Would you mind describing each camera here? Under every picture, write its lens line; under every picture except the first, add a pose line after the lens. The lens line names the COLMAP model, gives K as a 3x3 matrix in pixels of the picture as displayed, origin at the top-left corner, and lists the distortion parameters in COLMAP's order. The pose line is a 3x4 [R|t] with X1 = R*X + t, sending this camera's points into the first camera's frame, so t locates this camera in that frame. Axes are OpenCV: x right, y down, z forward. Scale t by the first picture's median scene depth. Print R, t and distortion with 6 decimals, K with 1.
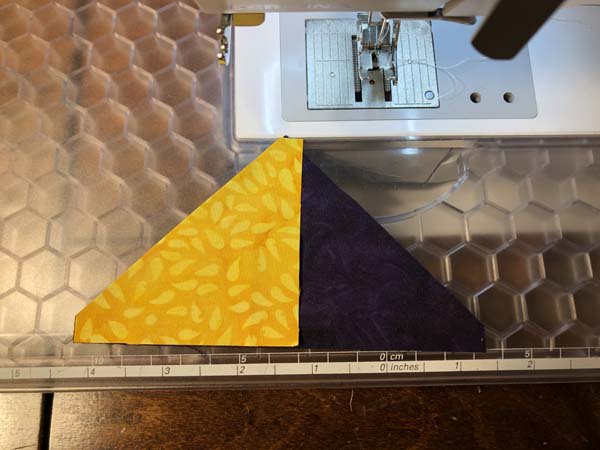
lens RADIAL K [[492.5, 0, 290.8], [0, 492.5, 224.8], [0, 0, 1]] dist [-0.009362, -0.000042]
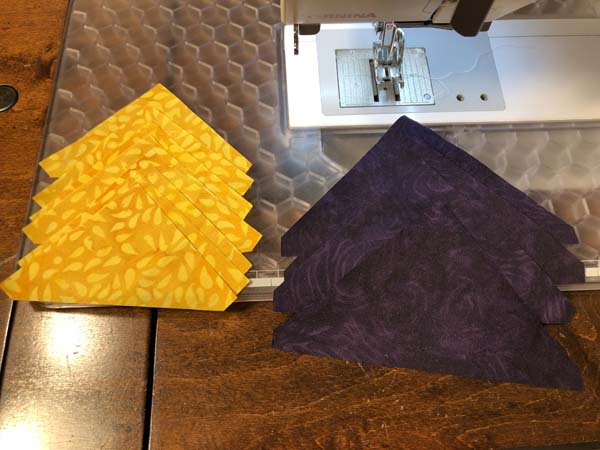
lens RADIAL K [[487.8, 0, 300.0], [0, 487.8, 225.0], [0, 0, 1]] dist [0.010007, 0.002167]
pose [[0.999720, -0.019424, 0.013518, -0.104789], [0.021412, 0.985700, -0.167142, 0.321023], [-0.010078, 0.167385, 0.985840, -0.302392]]
